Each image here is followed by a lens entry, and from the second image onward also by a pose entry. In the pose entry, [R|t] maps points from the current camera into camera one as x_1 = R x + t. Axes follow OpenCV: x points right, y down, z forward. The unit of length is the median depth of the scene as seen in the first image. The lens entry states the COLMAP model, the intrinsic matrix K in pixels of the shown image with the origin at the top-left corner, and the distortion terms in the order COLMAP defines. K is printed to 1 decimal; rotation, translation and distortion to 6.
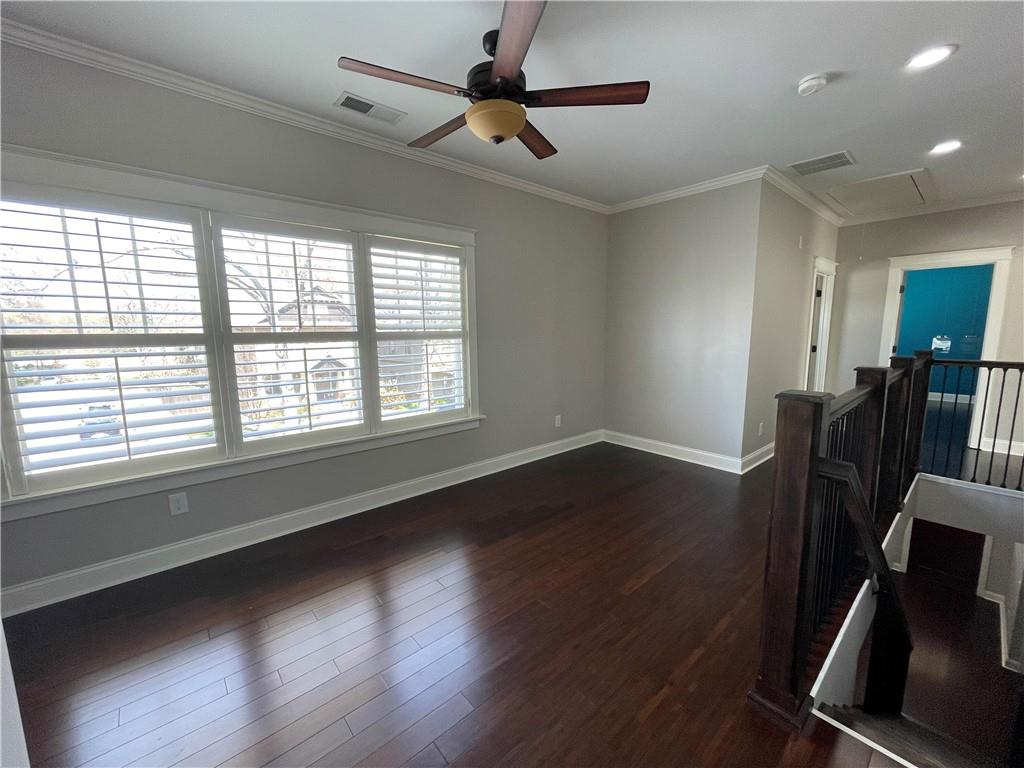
lens RADIAL K [[416.2, 0, 509.1], [0, 416.2, 389.6], [0, 0, 1]] dist [-0.000876, -0.000005]
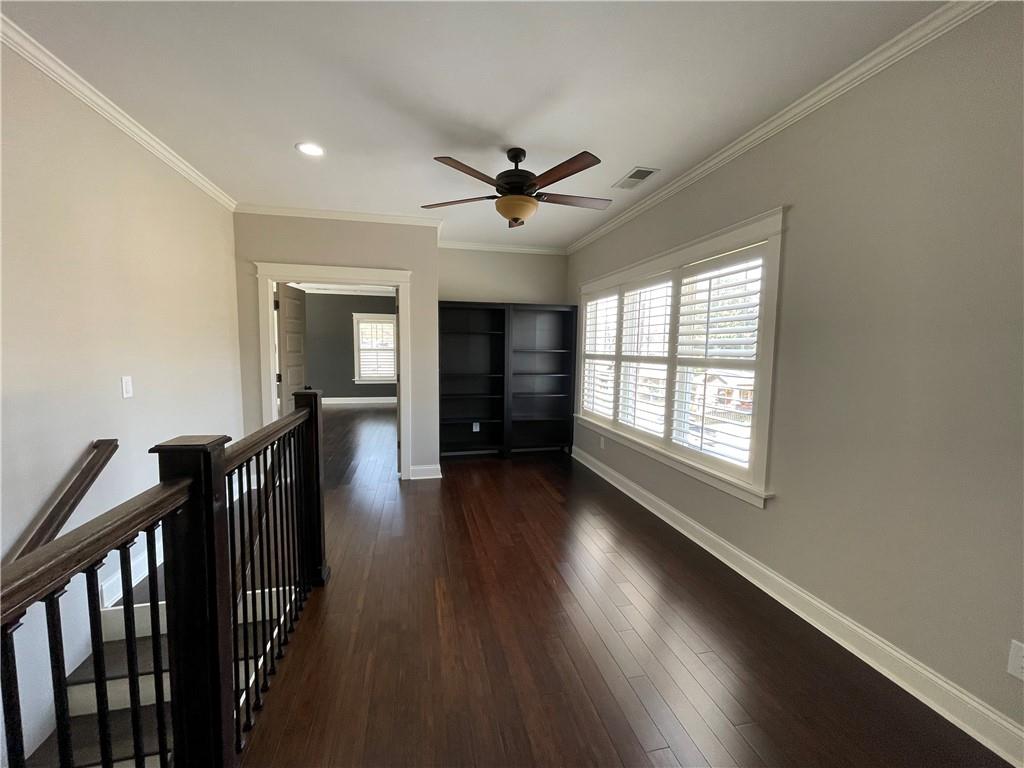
lens RADIAL K [[416.2, 0, 510.5], [0, 416.2, 384.1], [0, 0, 1]] dist [-0.000876, -0.000005]
pose [[-0.485702, 0.091218, -0.869352, 0.830981], [-0.106059, 0.981043, 0.162192, -0.201097], [0.867667, 0.170980, -0.466820, 1.147797]]
